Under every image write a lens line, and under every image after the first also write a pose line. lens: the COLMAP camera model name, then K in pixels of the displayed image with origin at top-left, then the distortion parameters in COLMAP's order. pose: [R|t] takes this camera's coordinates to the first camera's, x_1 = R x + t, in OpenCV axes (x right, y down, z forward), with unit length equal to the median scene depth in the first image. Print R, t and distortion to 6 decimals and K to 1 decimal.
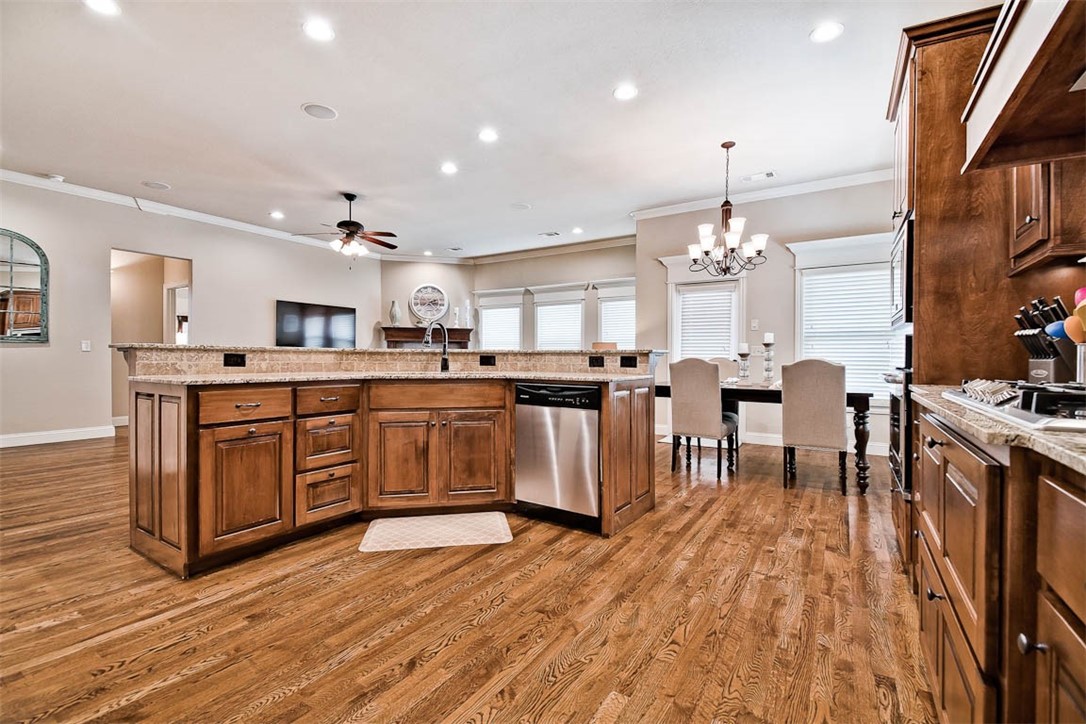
lens RADIAL K [[461.3, 0, 537.2], [0, 461.3, 363.1], [0, 0, 1]] dist [-0.001682, -0.000710]
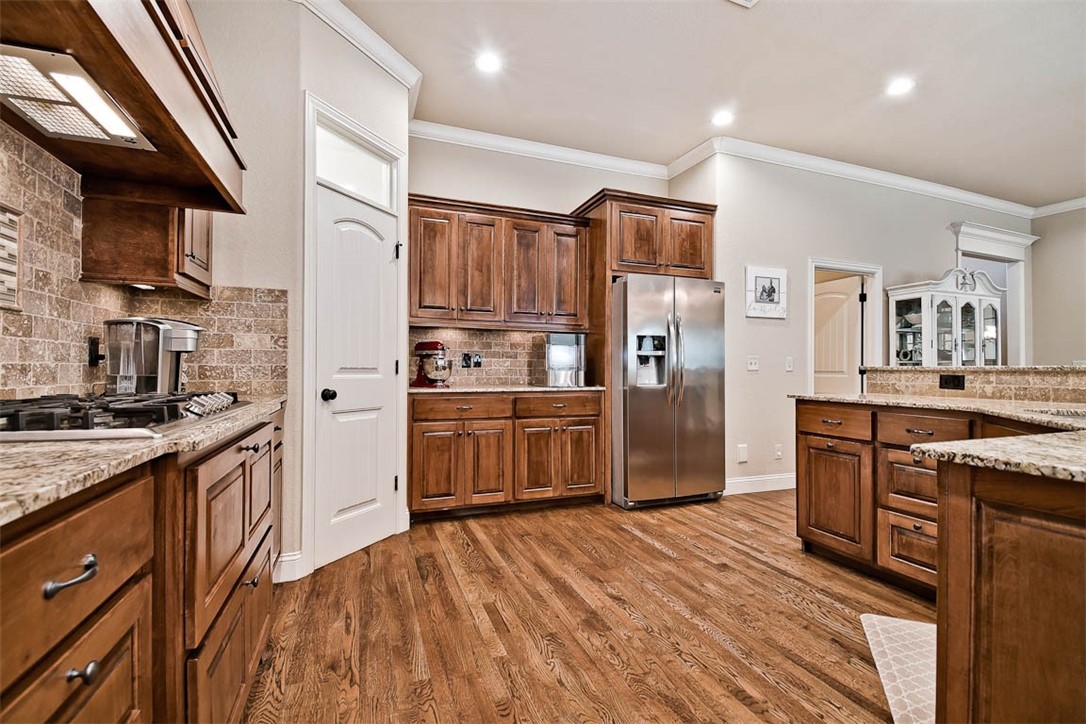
lens RADIAL K [[461.3, 0, 537.2], [0, 461.3, 363.1], [0, 0, 1]] dist [-0.001682, -0.000710]
pose [[-0.572222, -0.021001, -0.819830, 0.656166], [-0.016913, 0.999762, -0.013806, -0.020727], [0.819924, 0.005966, -0.572441, 1.023713]]
